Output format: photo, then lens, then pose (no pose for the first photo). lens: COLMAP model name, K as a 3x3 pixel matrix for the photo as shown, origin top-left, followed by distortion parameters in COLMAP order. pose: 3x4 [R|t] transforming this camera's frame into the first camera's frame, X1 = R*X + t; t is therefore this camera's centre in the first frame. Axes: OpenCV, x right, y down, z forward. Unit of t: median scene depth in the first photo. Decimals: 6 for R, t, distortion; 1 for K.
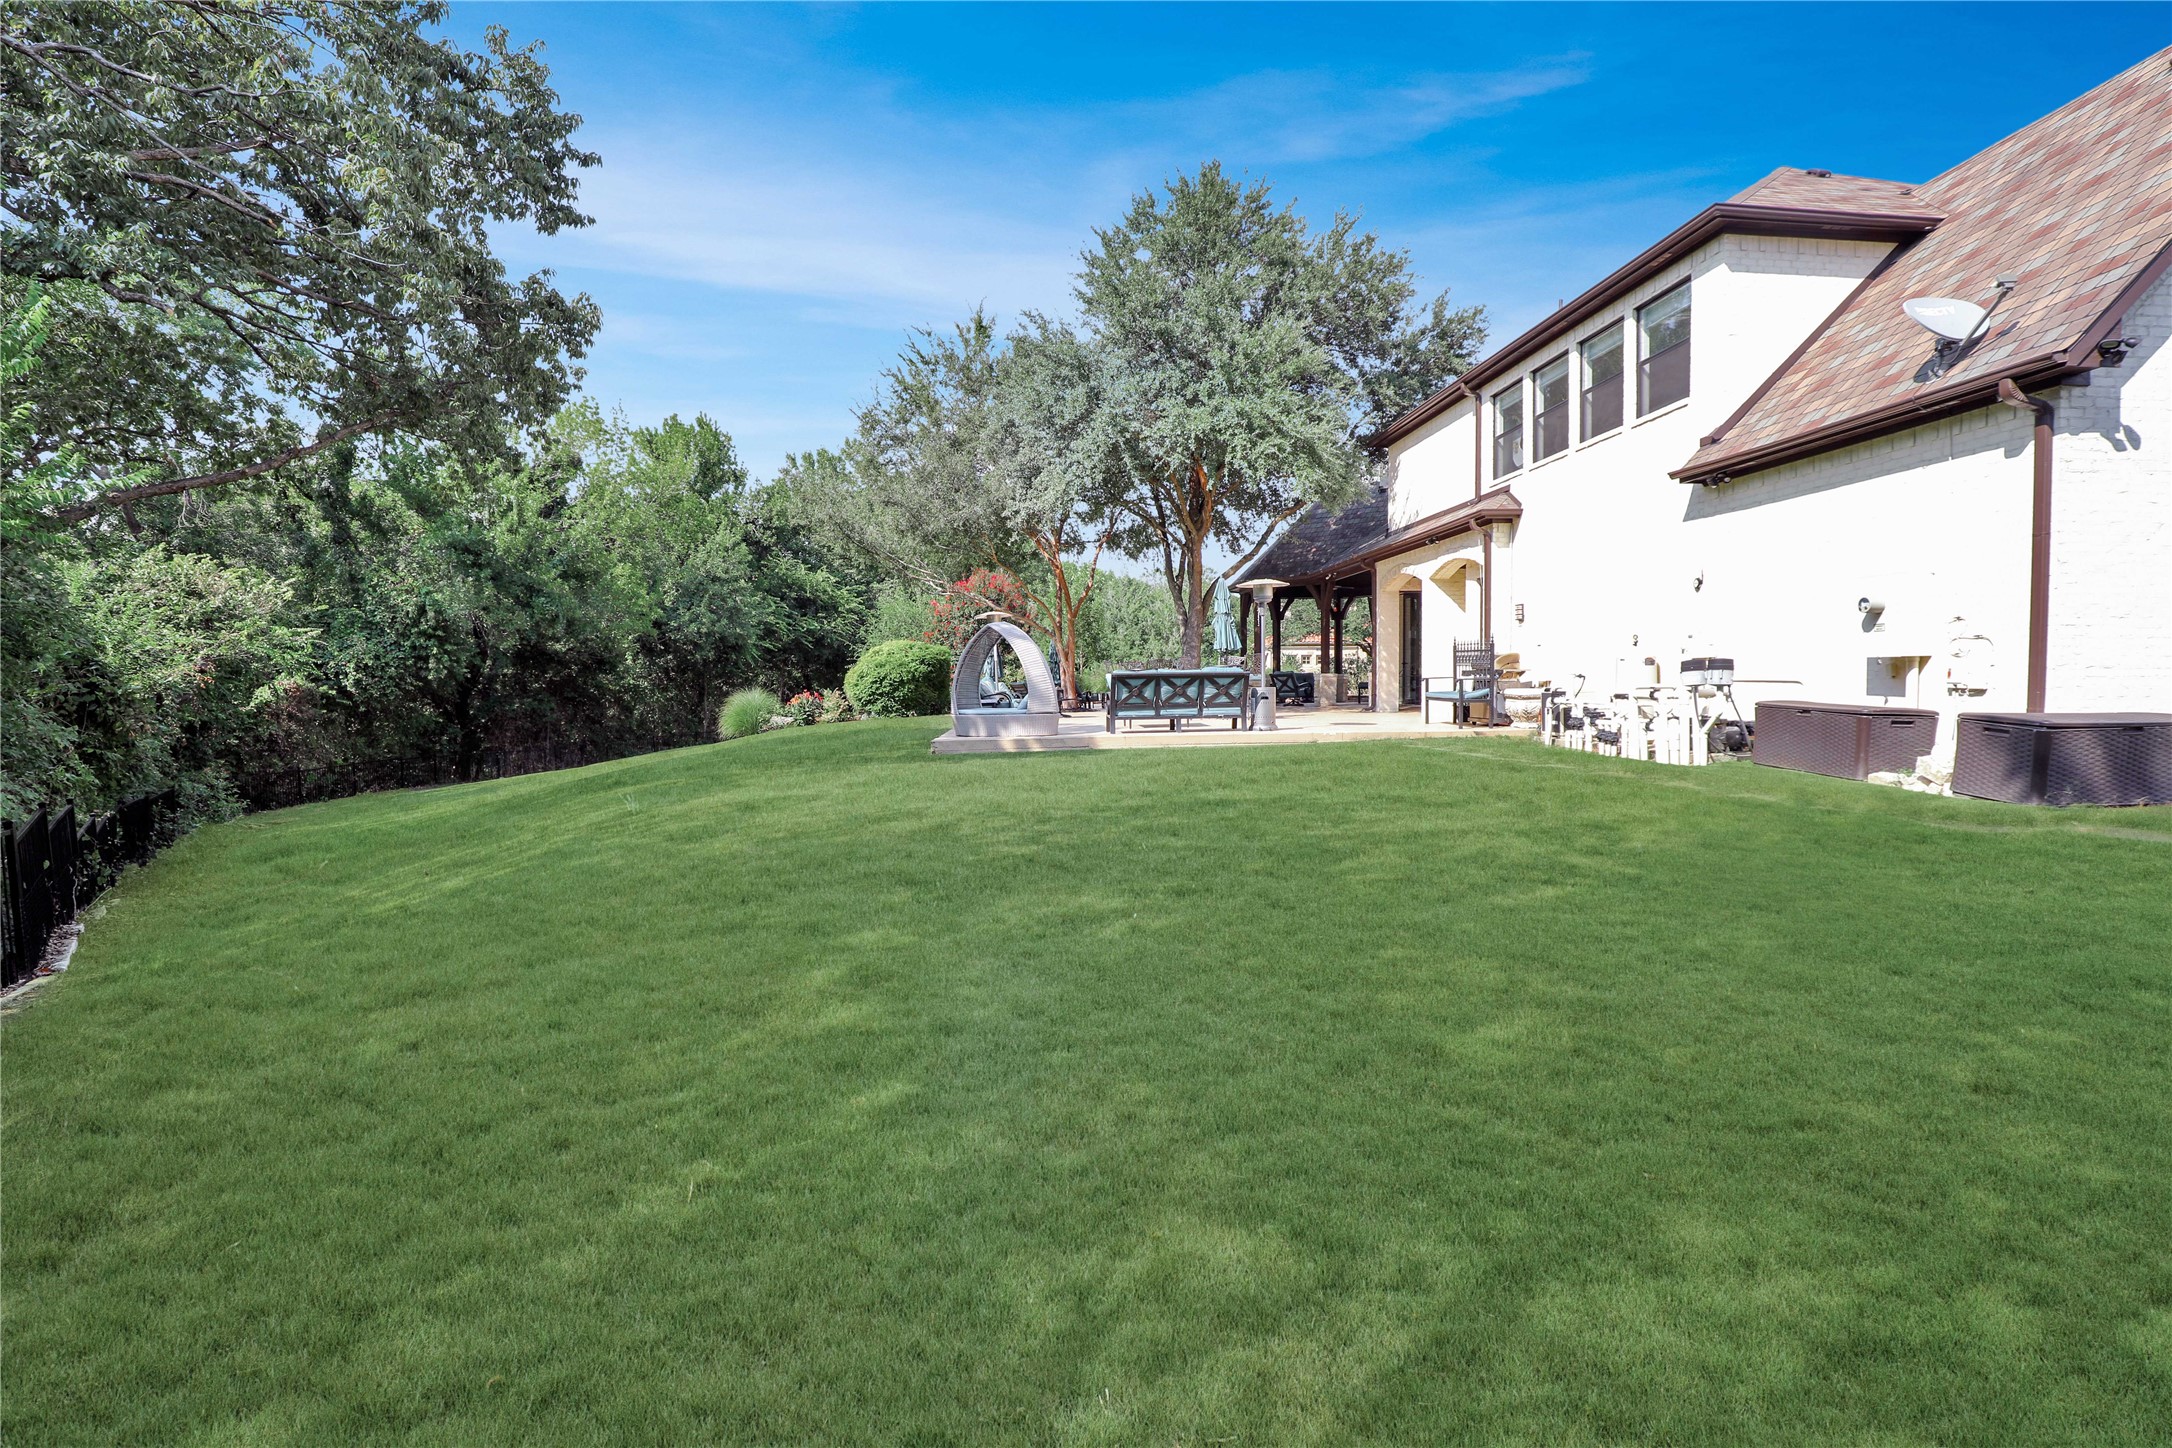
lens RADIAL K [[1001.5, 0, 1089.1], [0, 1001.5, 698.0], [0, 0, 1]] dist [-0.000674, -0.000137]
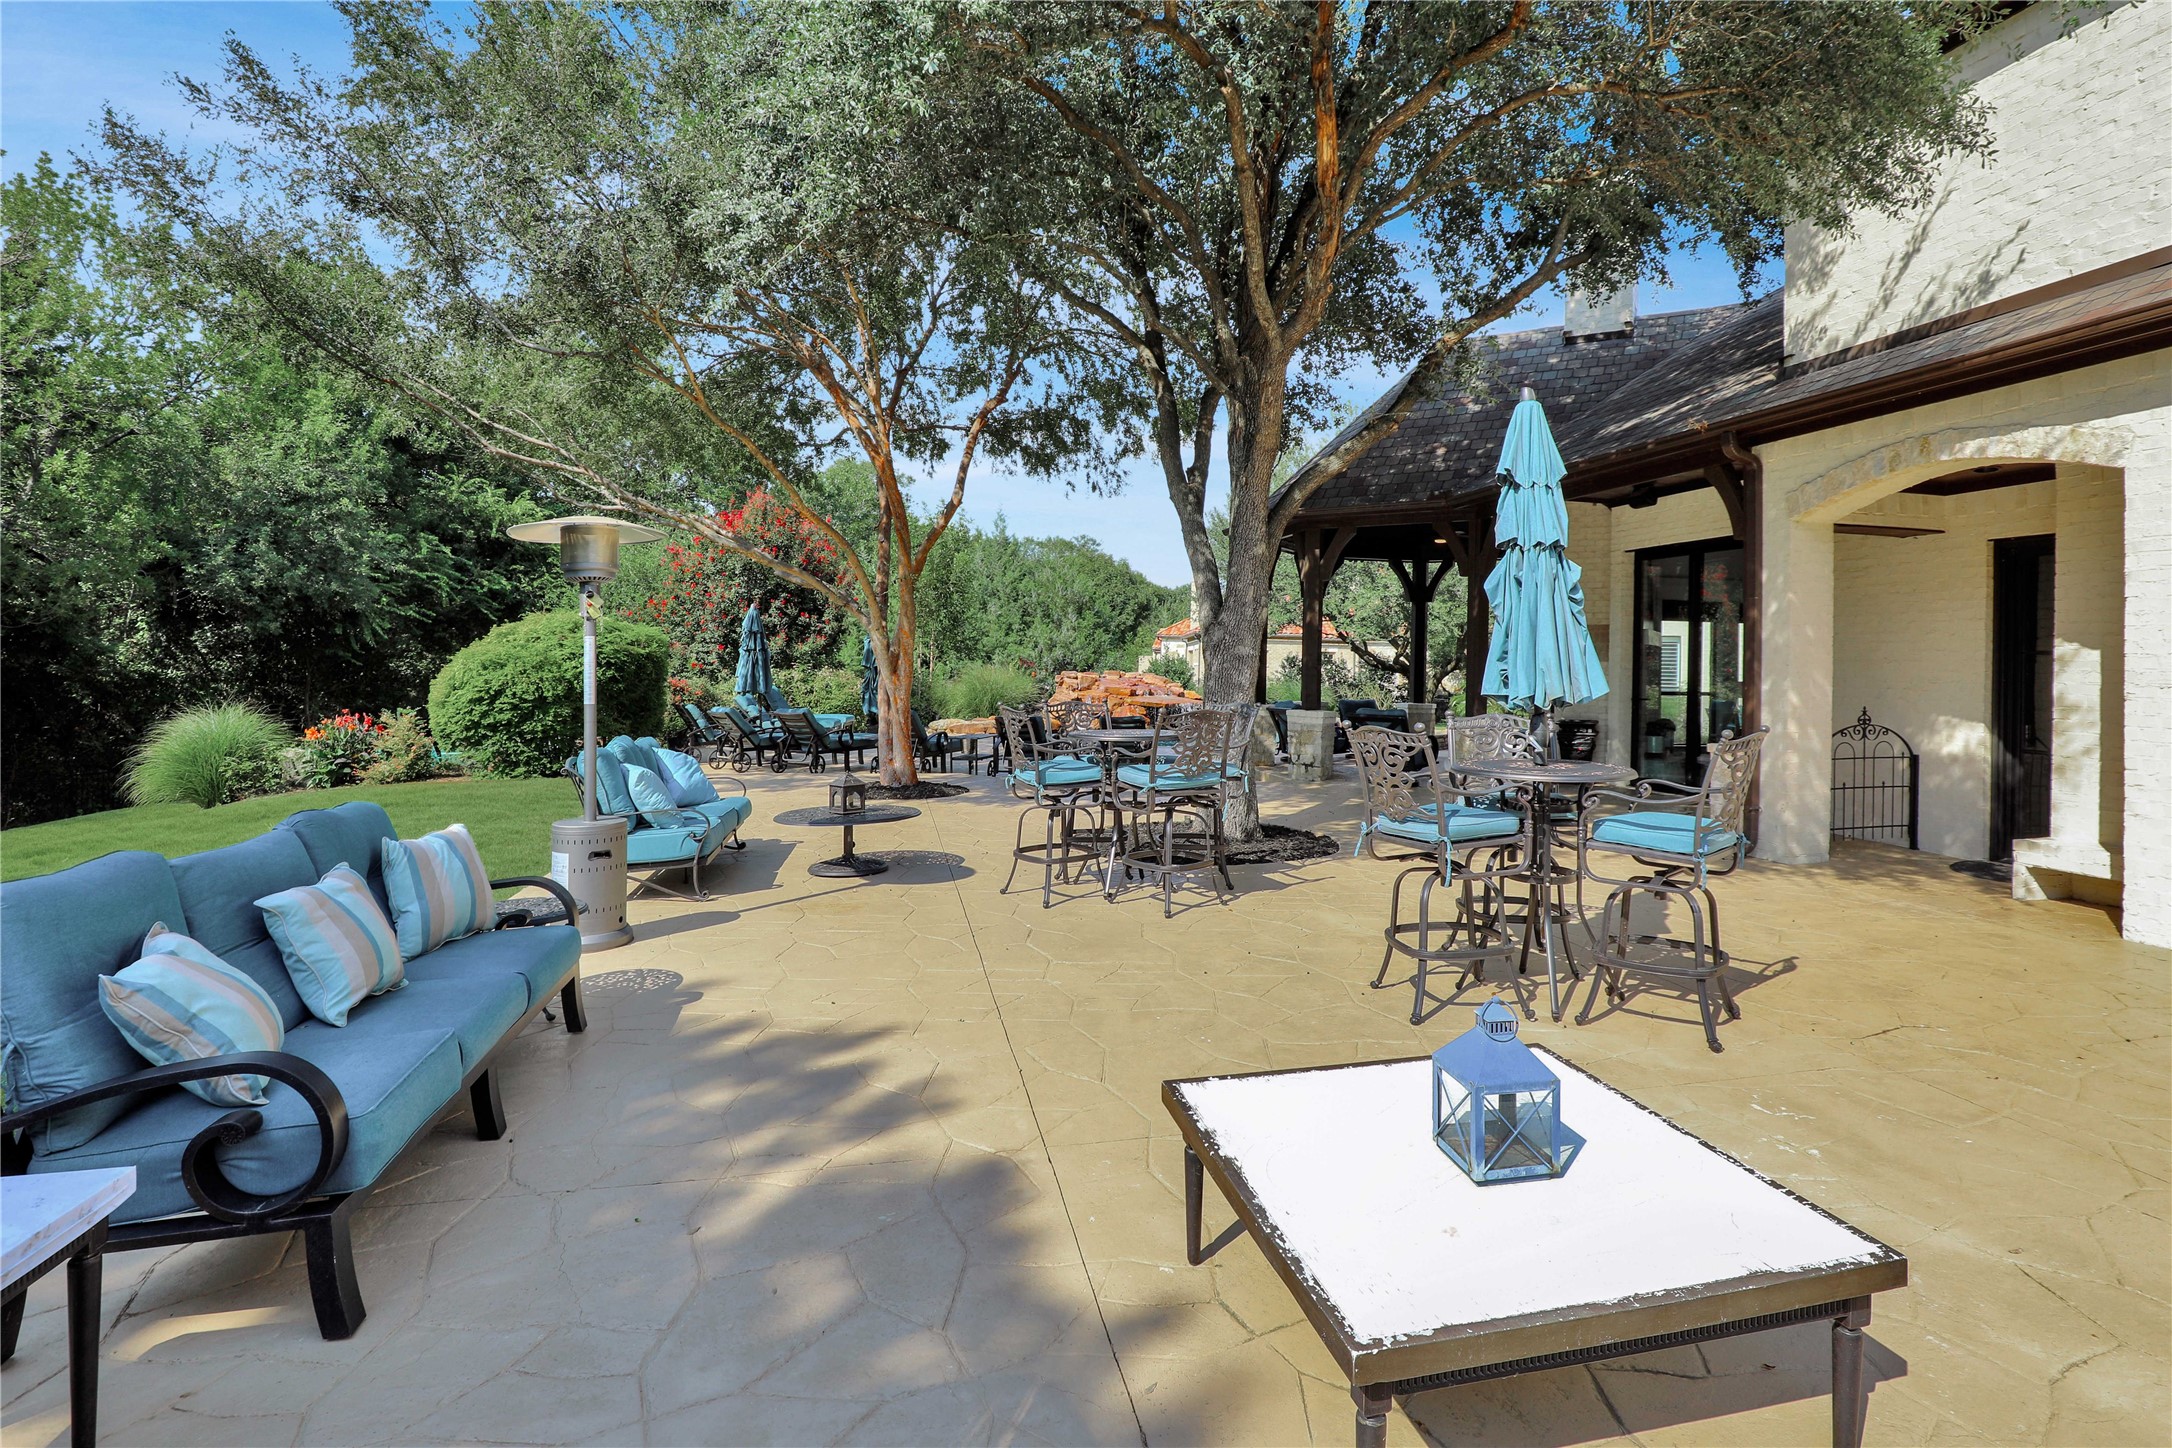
lens RADIAL K [[1014.5, 0, 1123.0], [0, 1014.5, 654.9], [0, 0, 1]] dist [-0.001391, -0.000181]
pose [[0.984074, 0.025913, 0.175861, -0.003135], [-0.021735, 0.999435, -0.025640, -0.028632], [-0.176426, 0.021410, 0.984081, 0.438777]]
